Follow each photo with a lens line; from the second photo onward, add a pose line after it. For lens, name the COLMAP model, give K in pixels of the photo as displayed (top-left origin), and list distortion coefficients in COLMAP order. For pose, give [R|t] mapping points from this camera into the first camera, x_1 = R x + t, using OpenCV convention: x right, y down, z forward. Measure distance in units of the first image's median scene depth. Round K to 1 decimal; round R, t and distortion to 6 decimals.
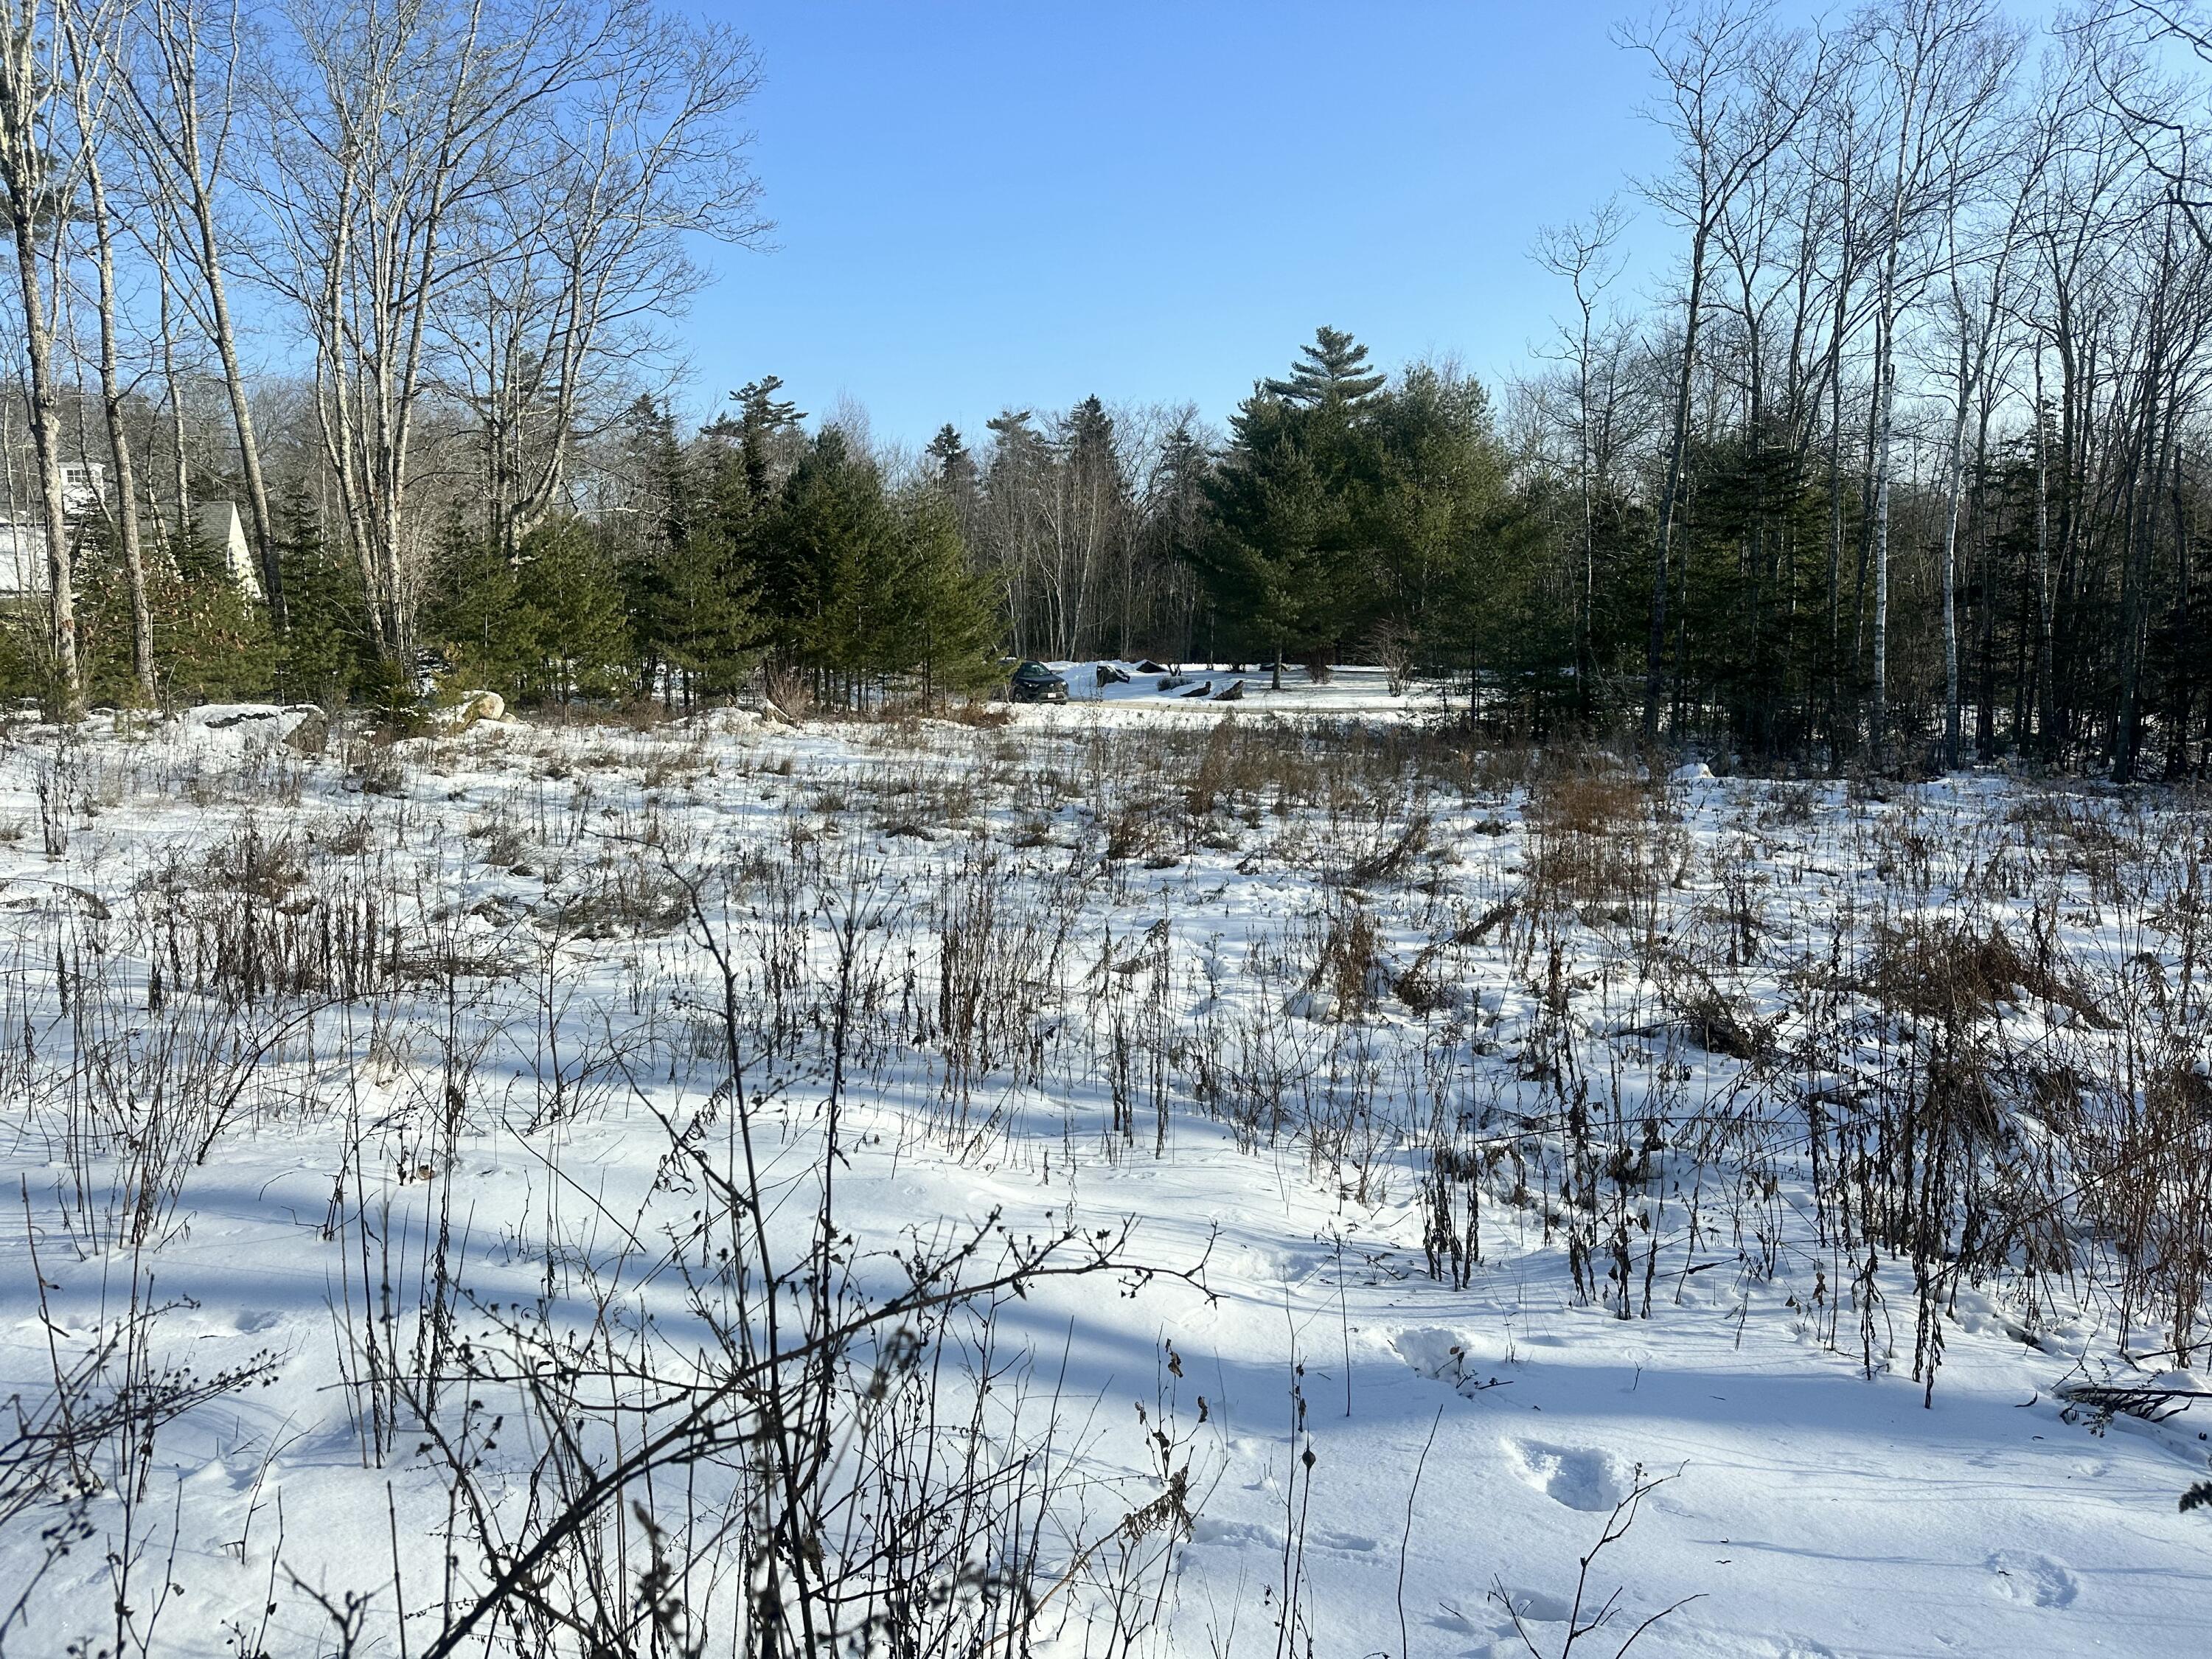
lens RADIAL K [[1557.6, 0, 1123.8], [0, 1557.6, 827.8], [0, 0, 1]] dist [0.063622, -0.062661]
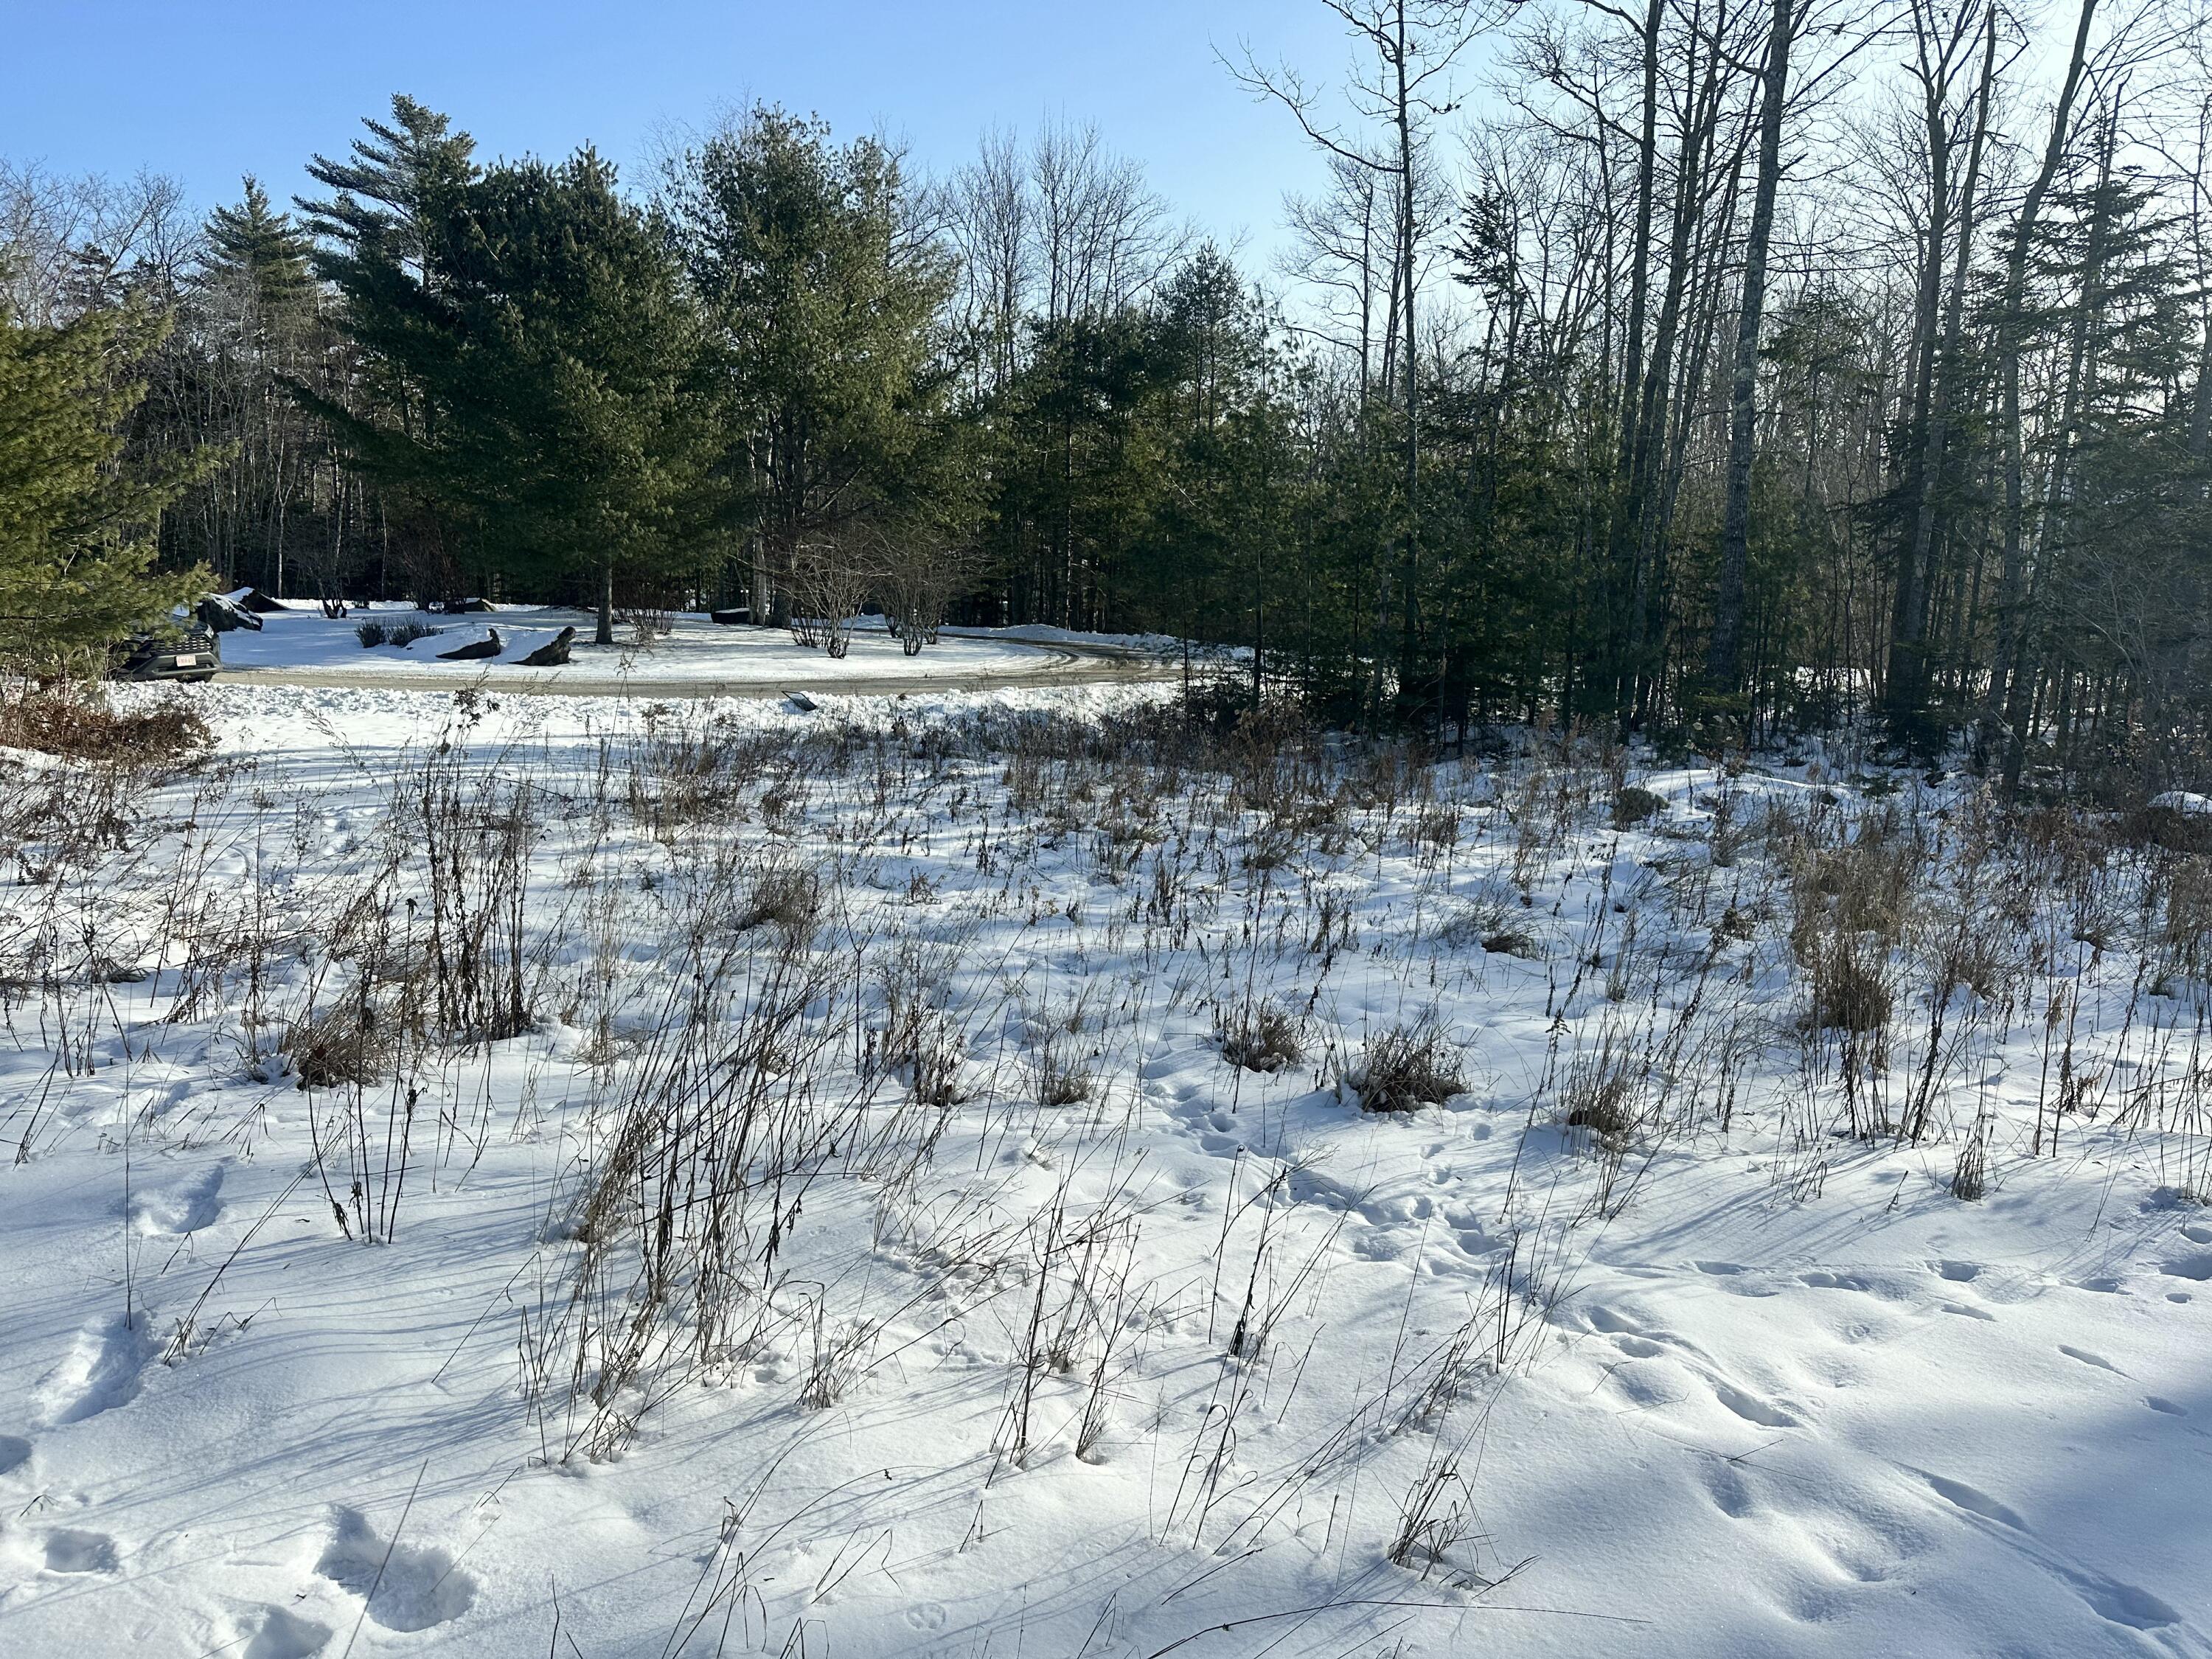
lens RADIAL K [[1557.6, 0, 1128.0], [0, 1557.6, 831.4], [0, 0, 1]] dist [0.063622, -0.062661]
pose [[0.790774, -0.074724, 0.607530, -0.157451], [0.054050, 0.997168, 0.052296, -0.069172], [-0.609717, -0.008517, 0.792573, 0.729395]]
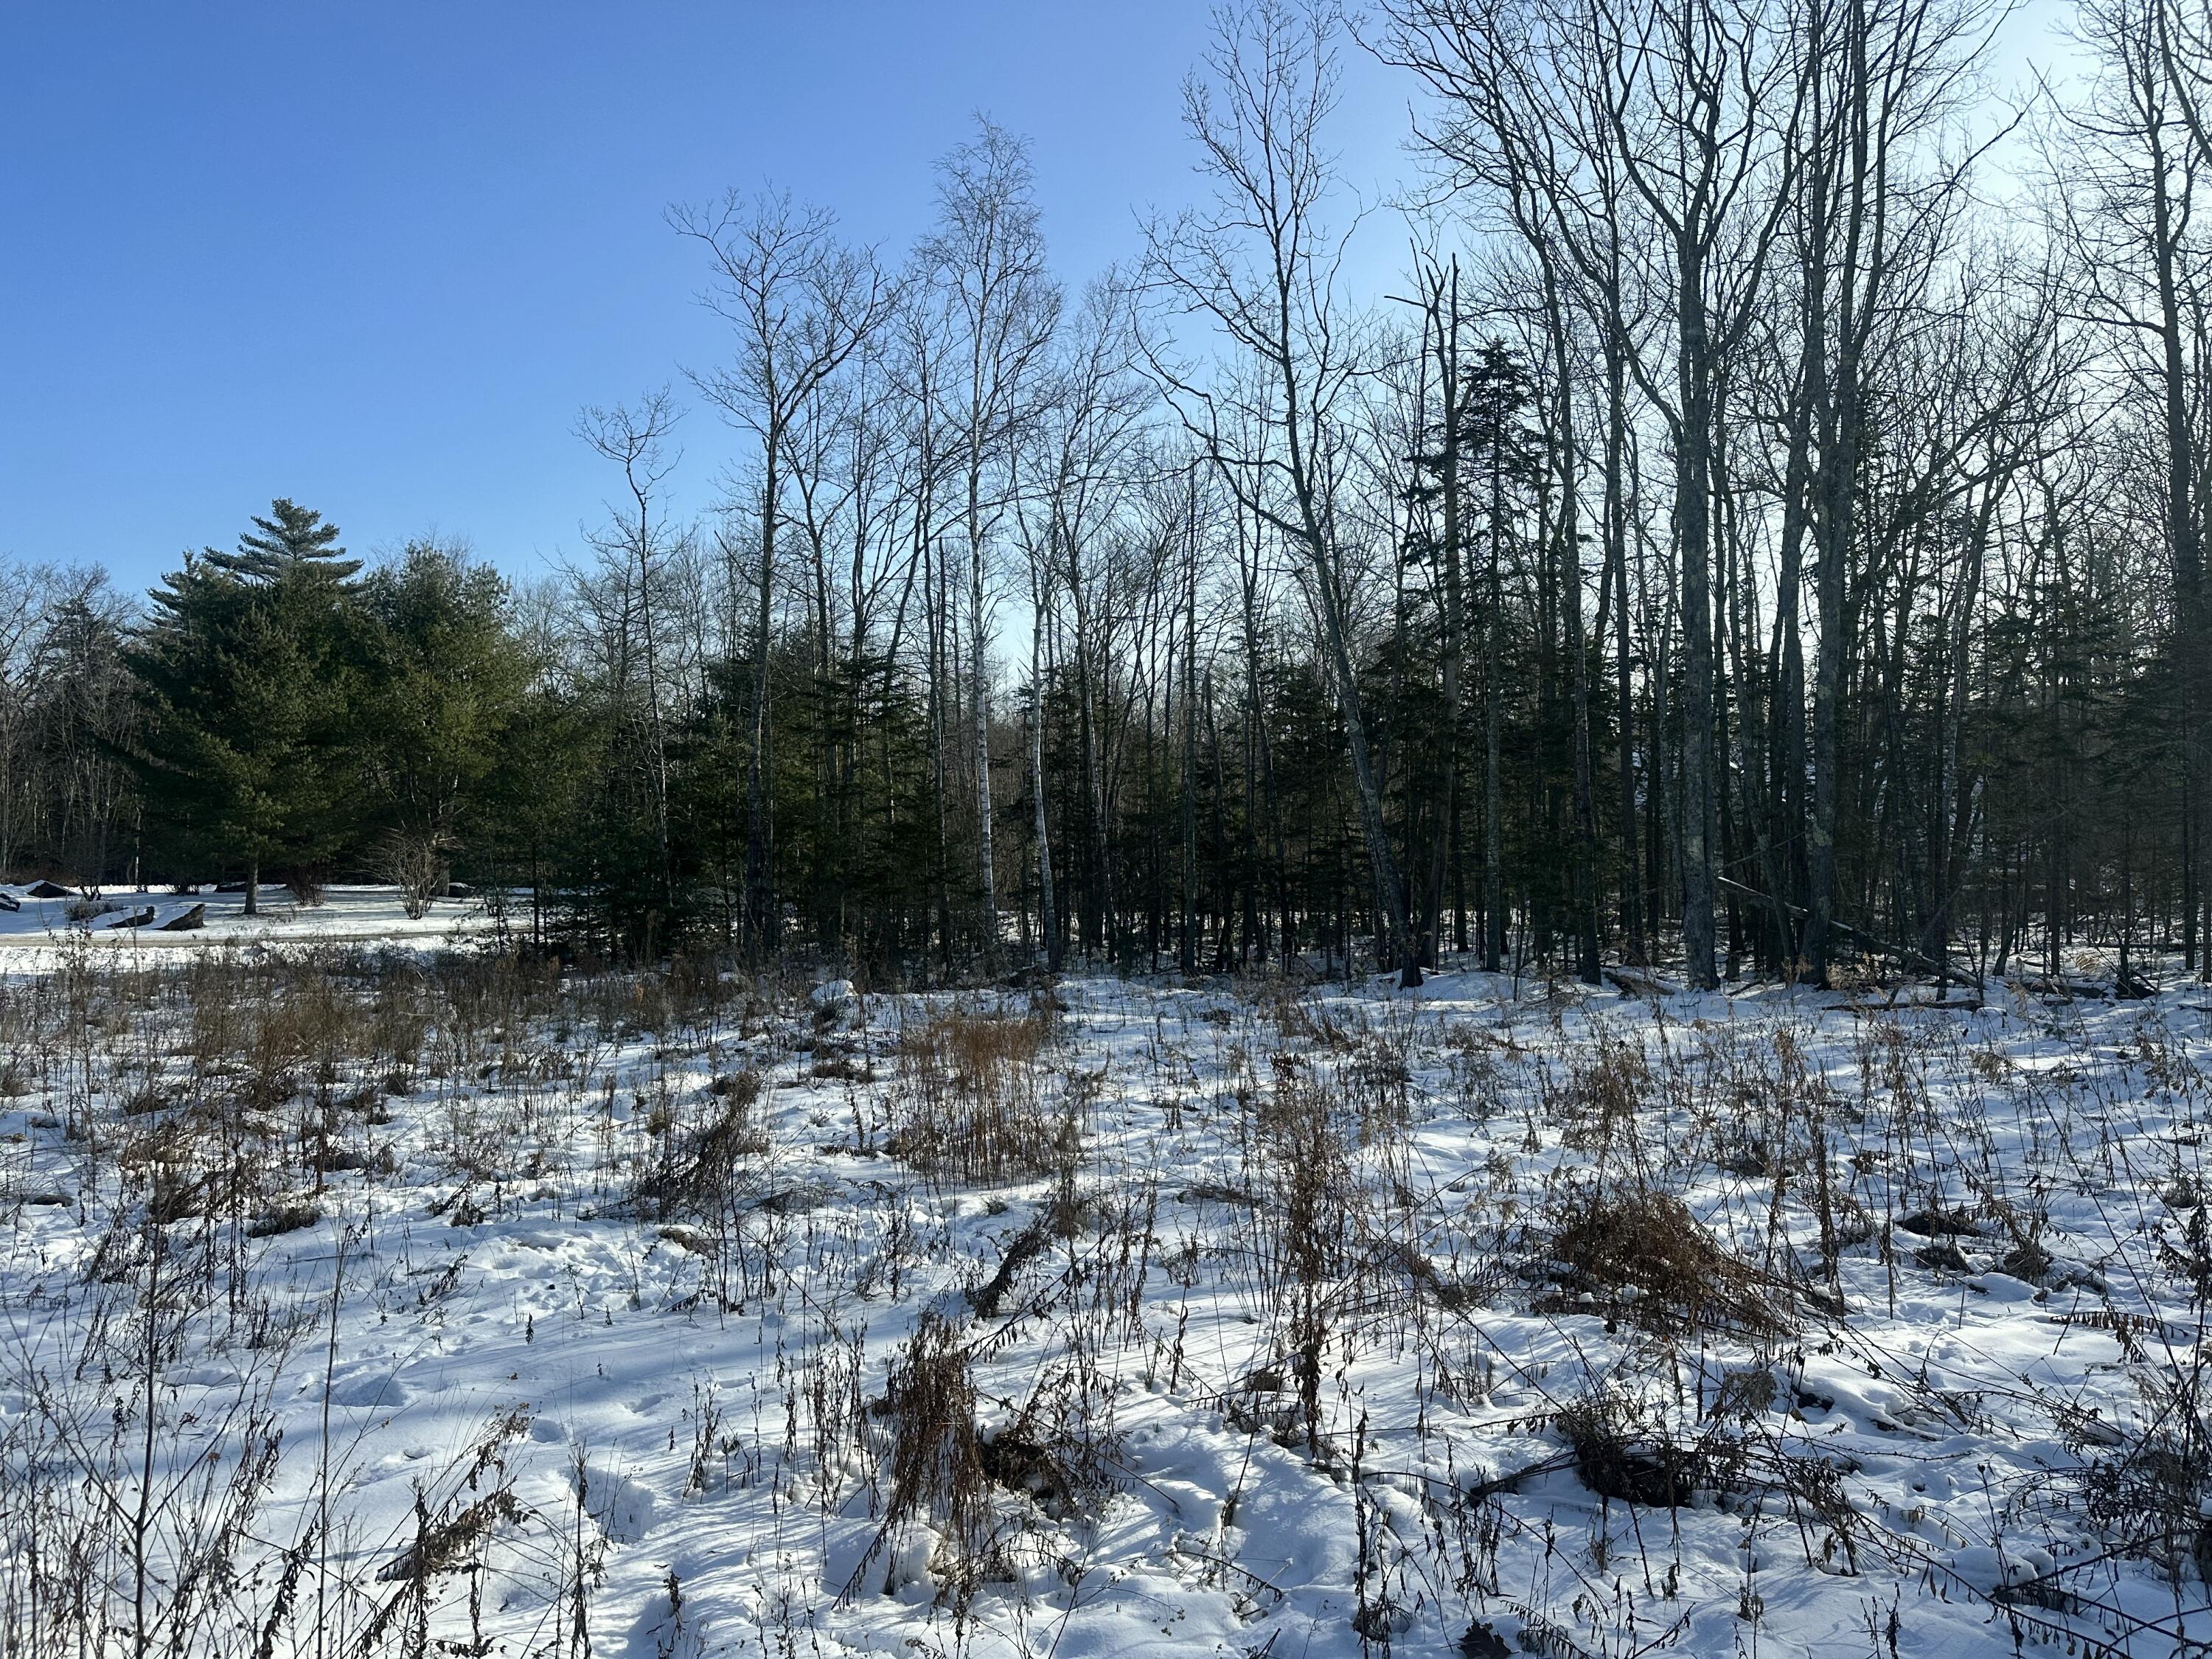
lens RADIAL K [[1557.6, 0, 1133.0], [0, 1557.6, 834.6], [0, 0, 1]] dist [0.063622, -0.062661]
pose [[0.806060, 0.001948, 0.591831, -0.024877], [0.077362, 0.991068, -0.108627, -0.011012], [-0.586756, 0.133345, 0.798709, 0.135155]]
